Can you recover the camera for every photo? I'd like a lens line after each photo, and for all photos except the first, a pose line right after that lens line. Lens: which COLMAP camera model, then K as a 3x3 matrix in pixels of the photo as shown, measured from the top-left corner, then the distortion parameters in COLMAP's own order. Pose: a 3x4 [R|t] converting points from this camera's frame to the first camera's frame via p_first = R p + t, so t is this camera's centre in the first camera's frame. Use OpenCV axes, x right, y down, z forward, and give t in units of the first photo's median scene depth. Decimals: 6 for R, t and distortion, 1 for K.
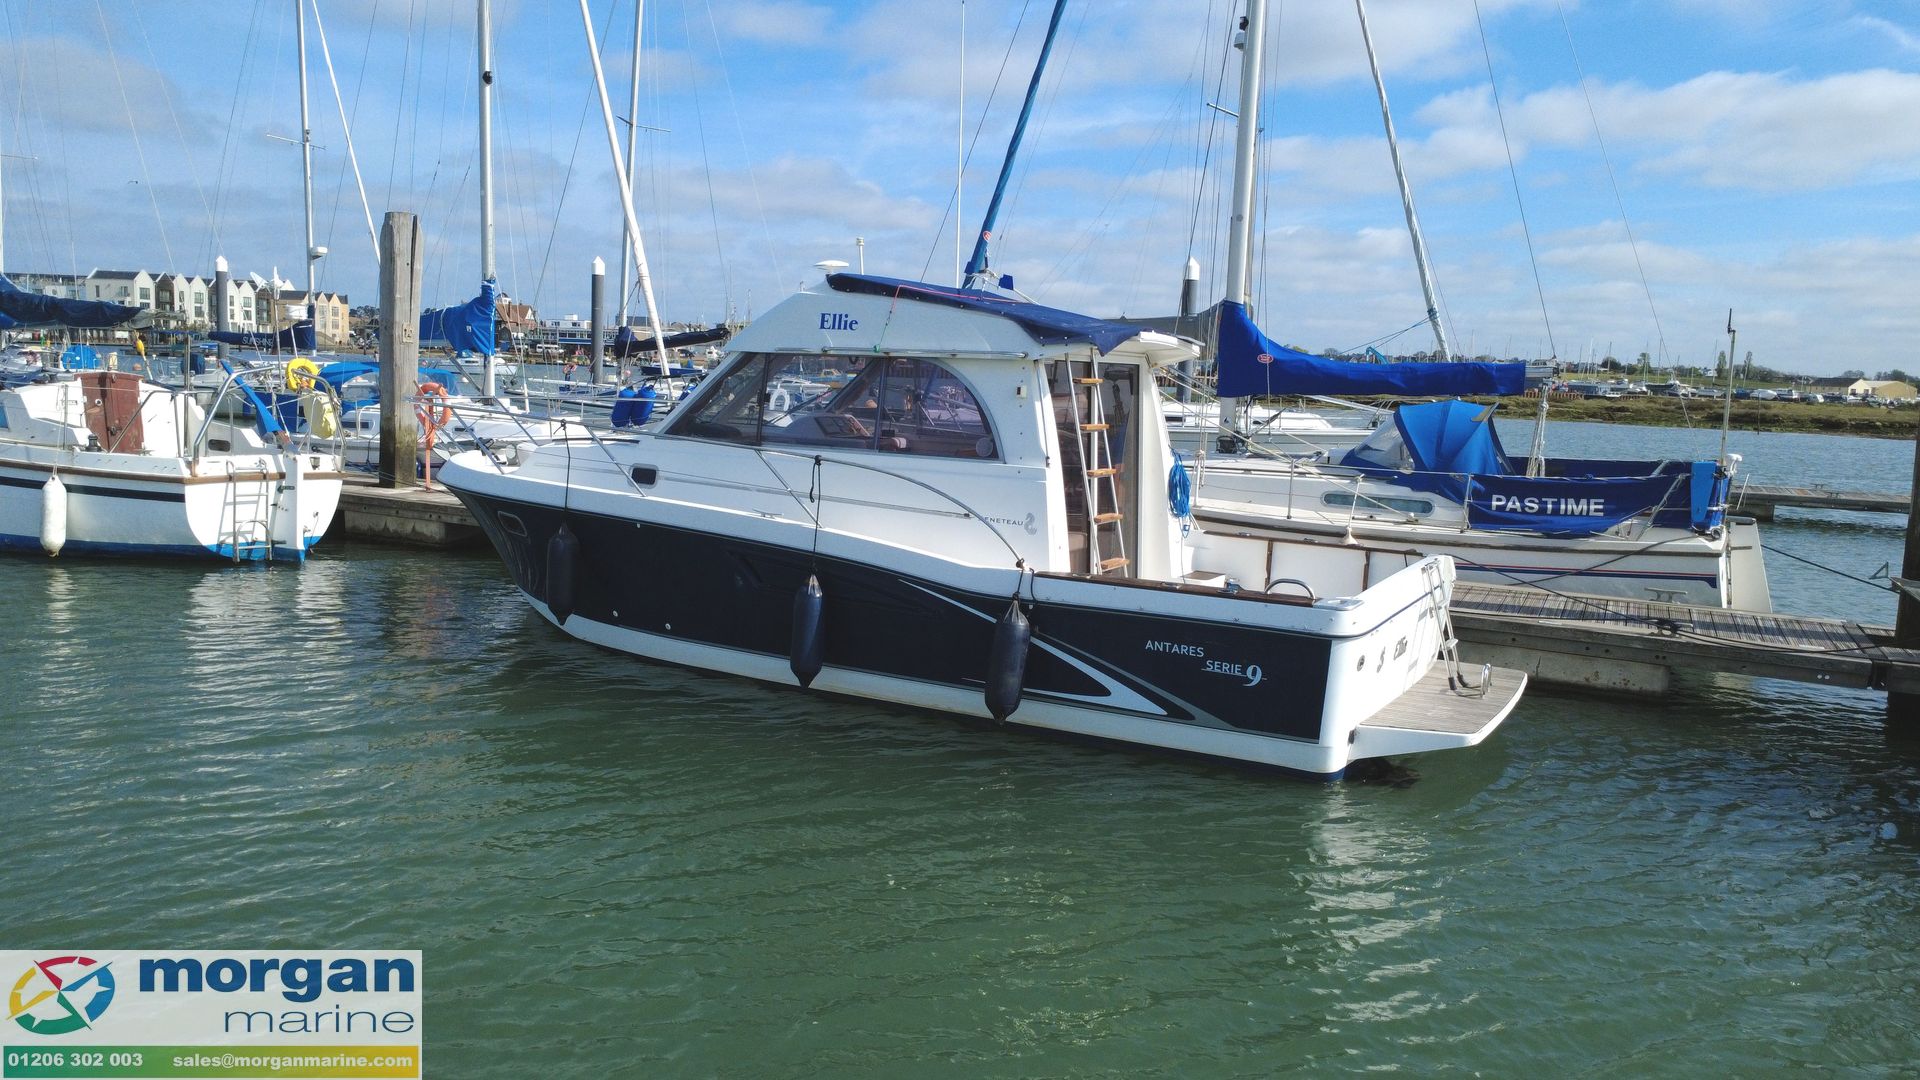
lens RADIAL K [[1383.1, 0, 957.0], [0, 1383.1, 543.5], [0, 0, 1]] dist [-0.003984, 0.006425]
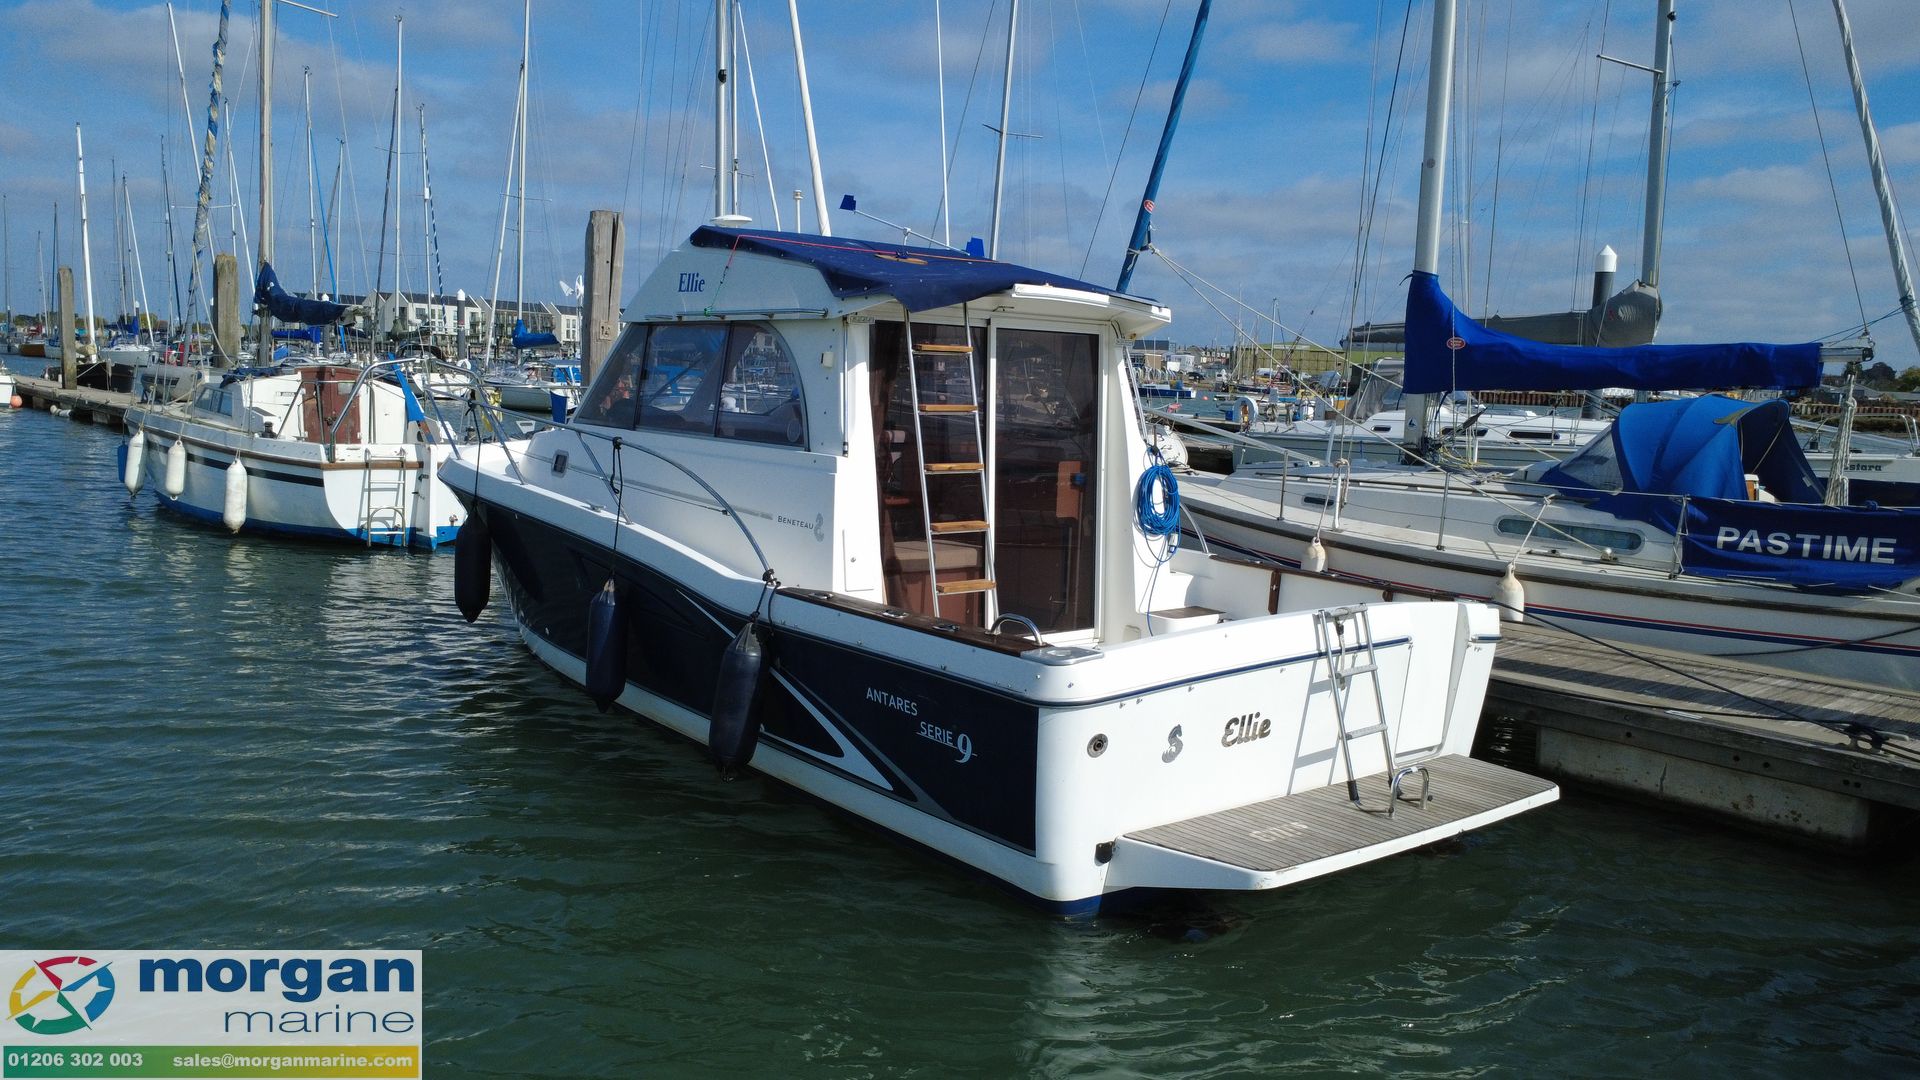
lens RADIAL K [[1383.1, 0, 961.0], [0, 1383.1, 542.1], [0, 0, 1]] dist [-0.003984, 0.006425]
pose [[0.931968, 0.042504, -0.360041, 0.281730], [-0.049274, 0.998739, -0.009640, -0.001664], [0.359177, 0.026725, 0.932887, 0.207419]]
